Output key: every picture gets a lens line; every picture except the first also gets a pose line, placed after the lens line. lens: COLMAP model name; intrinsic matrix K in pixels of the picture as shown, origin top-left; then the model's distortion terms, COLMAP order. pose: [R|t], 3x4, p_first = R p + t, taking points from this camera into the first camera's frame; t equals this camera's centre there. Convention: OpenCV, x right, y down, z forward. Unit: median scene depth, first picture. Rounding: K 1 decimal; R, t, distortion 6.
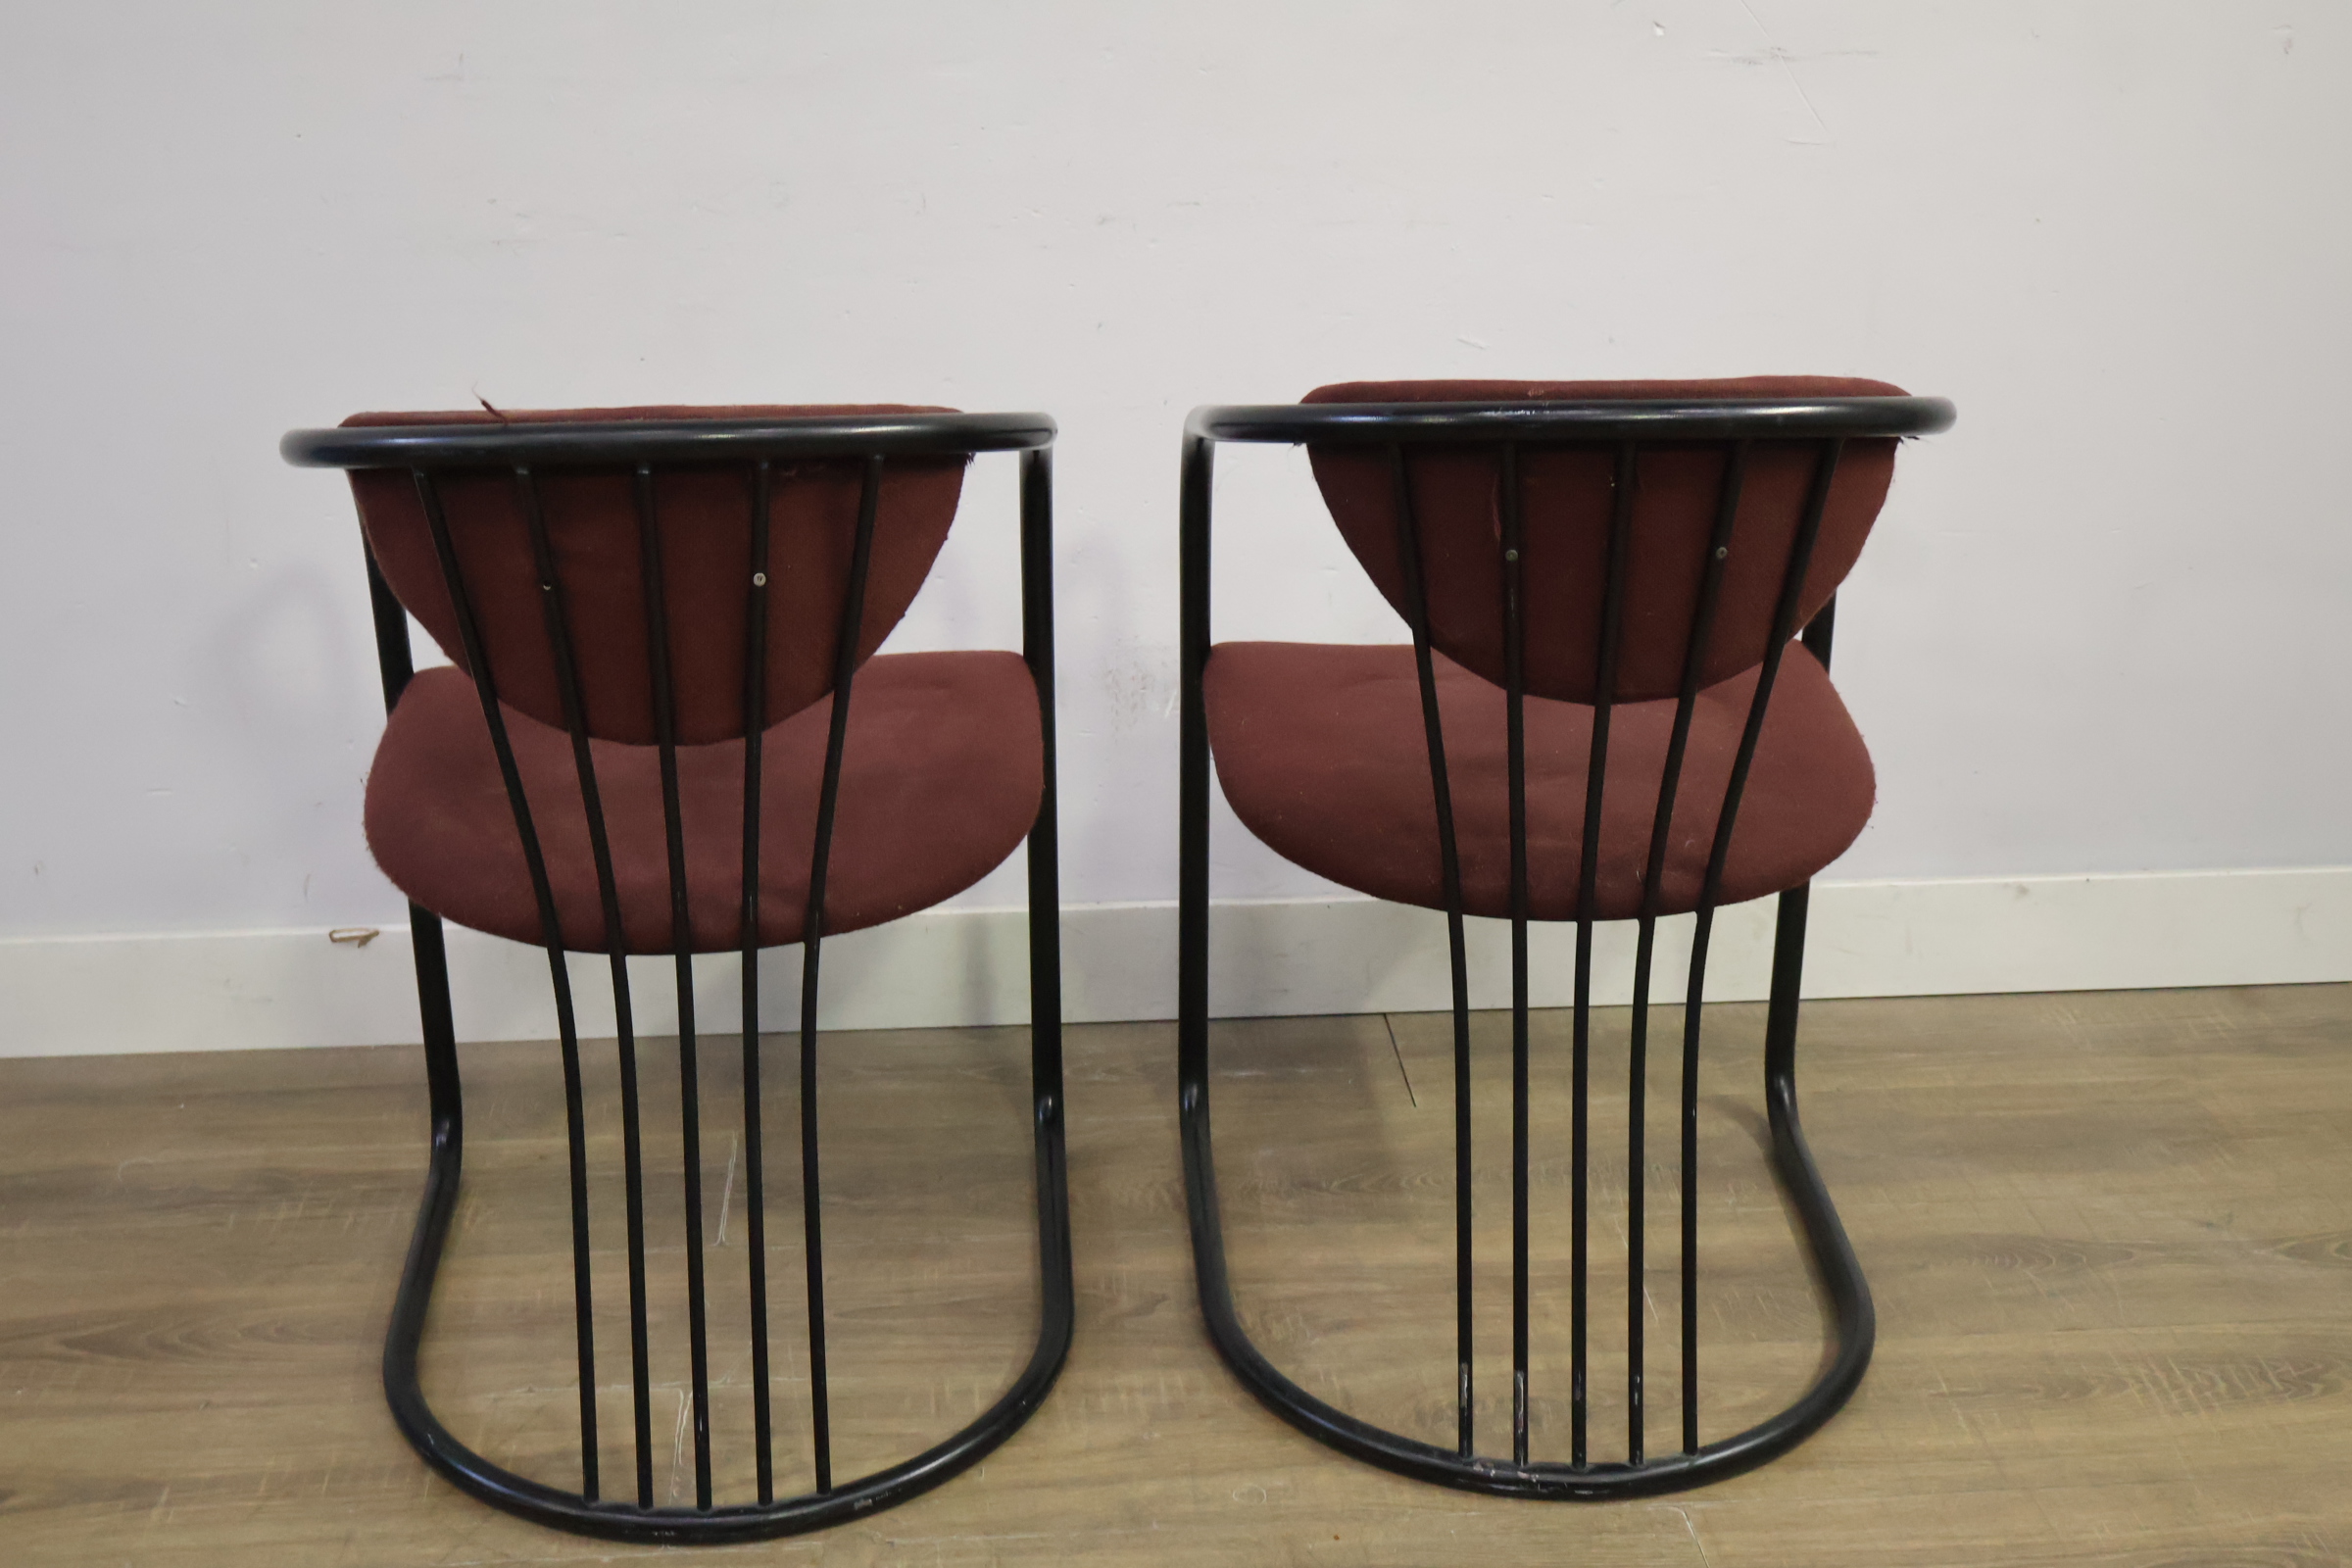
lens RADIAL K [[2840.4, 0, 1165.8], [0, 2840.4, 768.1], [0, 0, 1]] dist [-0.019615, 0.000000]
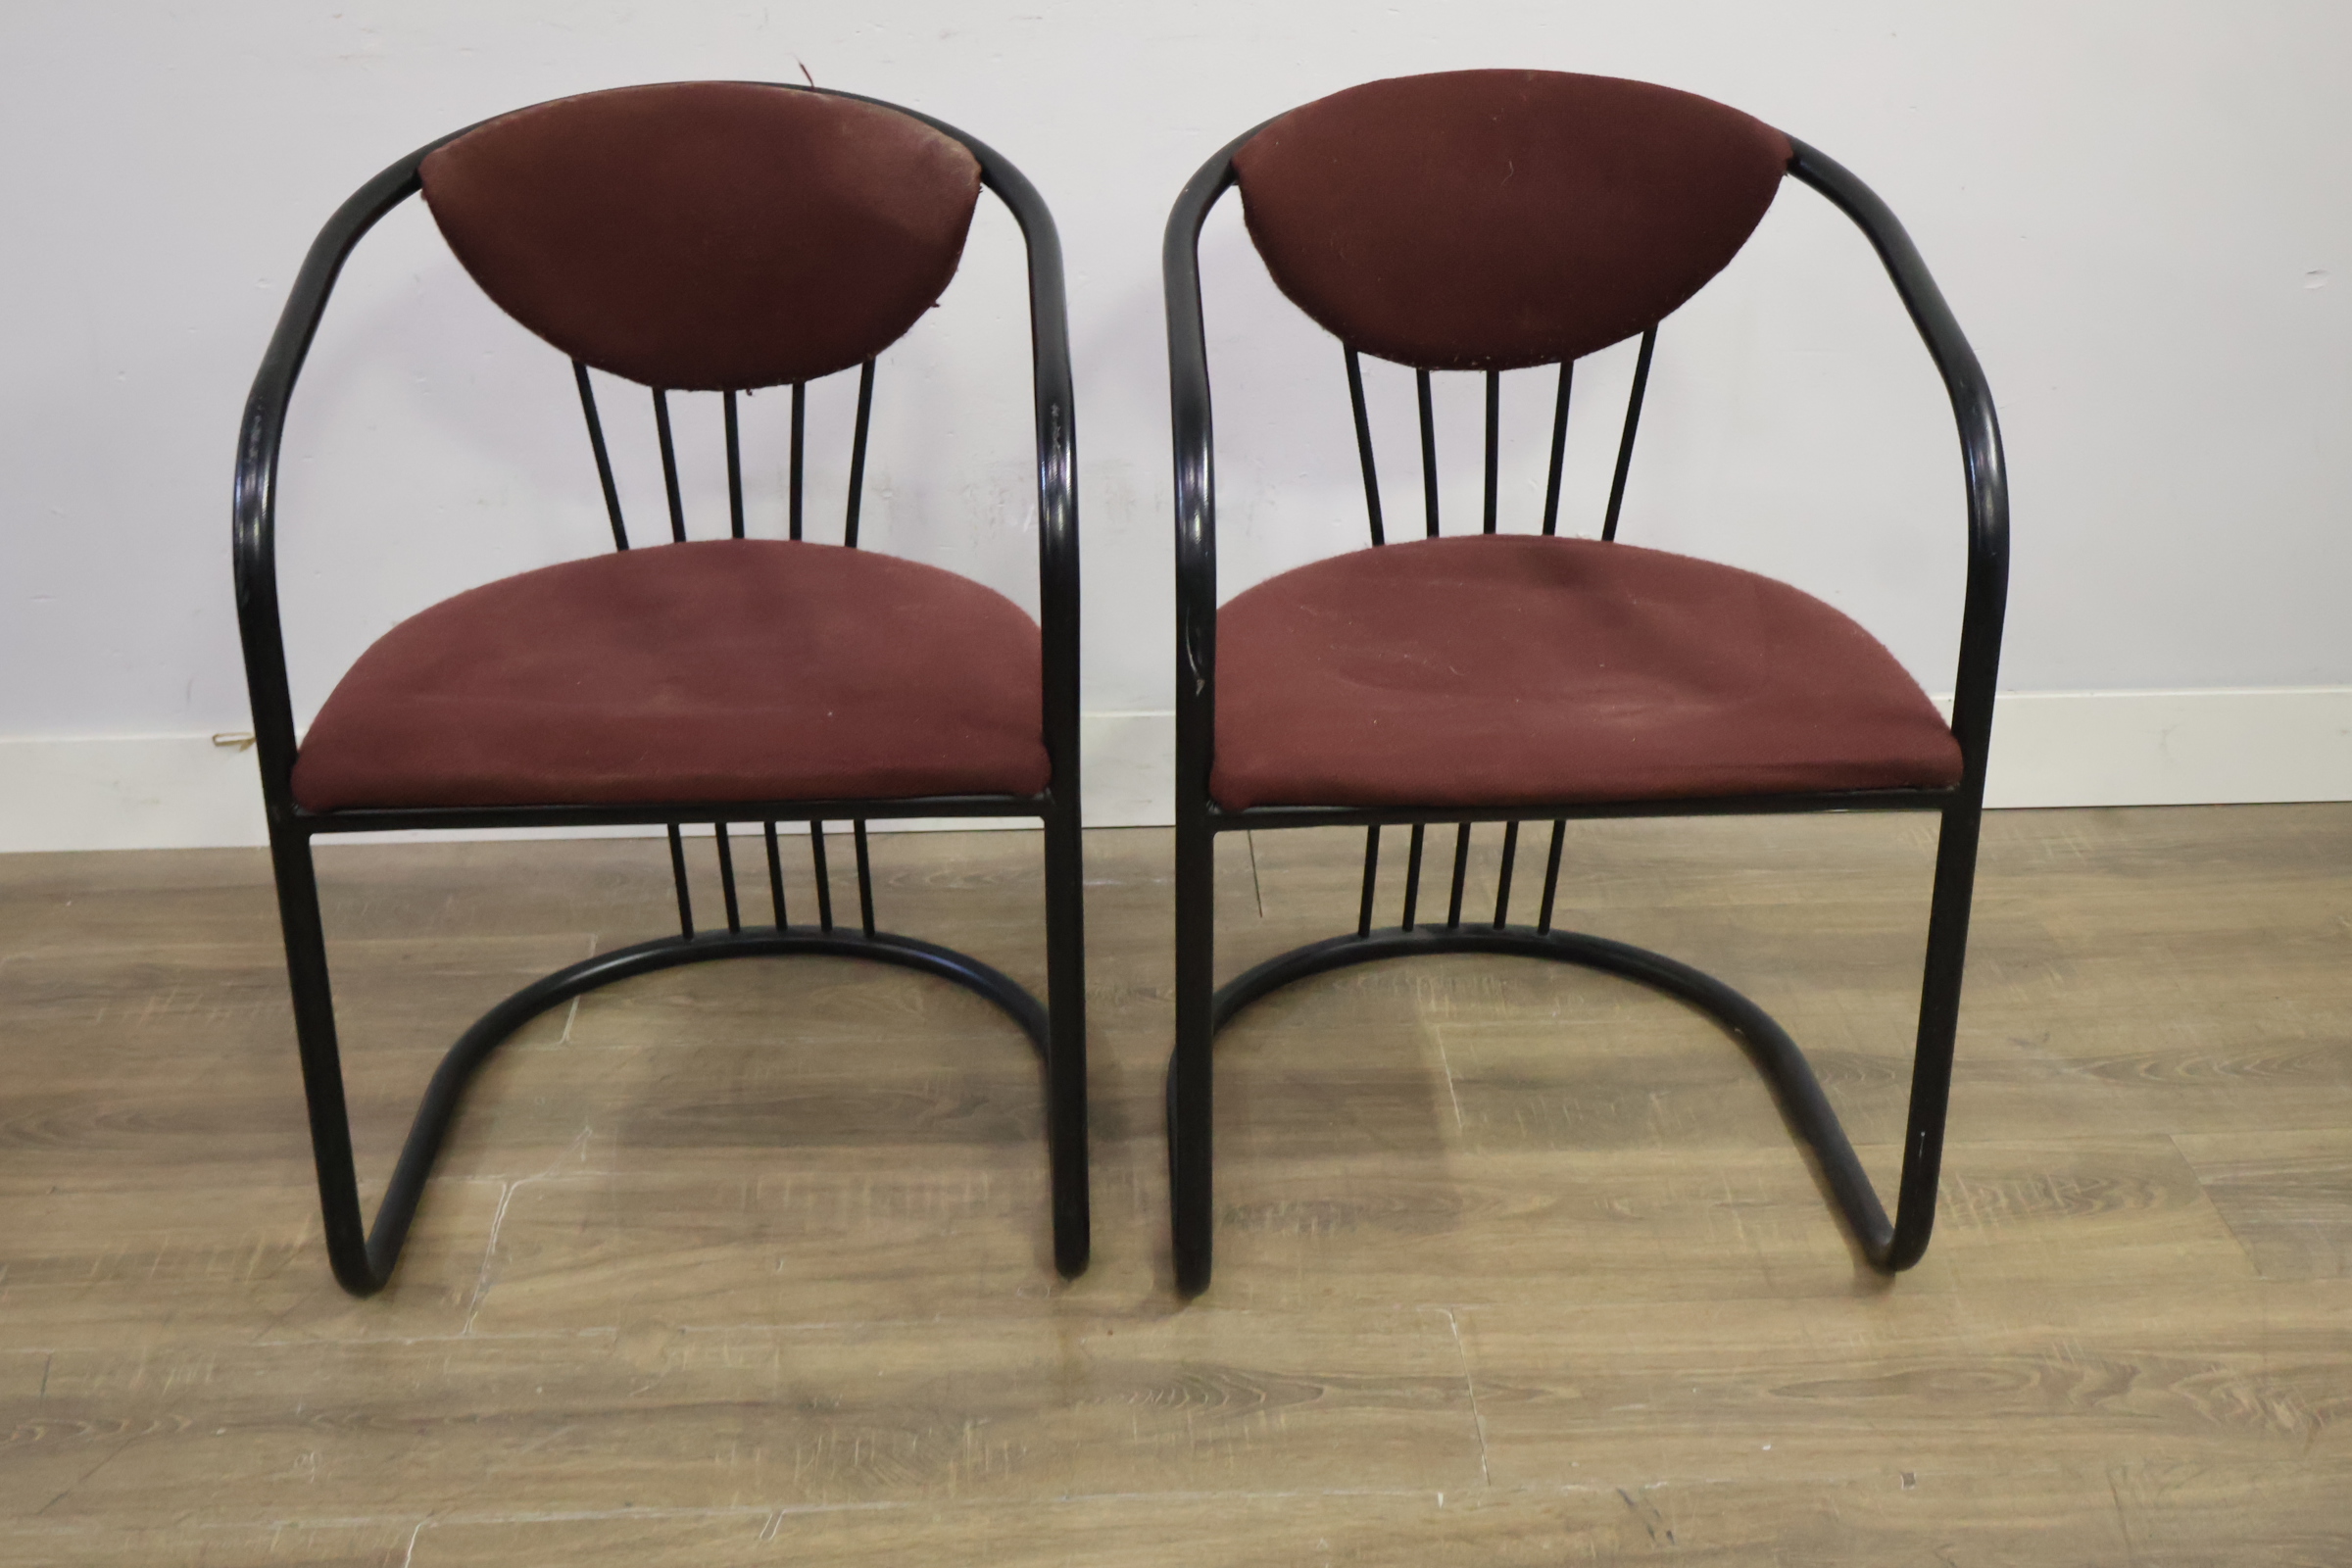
lens RADIAL K [[2840.4, 0, 1176.4], [0, 2840.4, 780.8], [0, 0, 1]] dist [-0.019615, 0.000000]
pose [[0.999433, 0.009876, -0.032194, 0.103119], [-0.007405, 0.997083, 0.075969, -0.007824], [0.032850, -0.075687, 0.996590, -0.015875]]
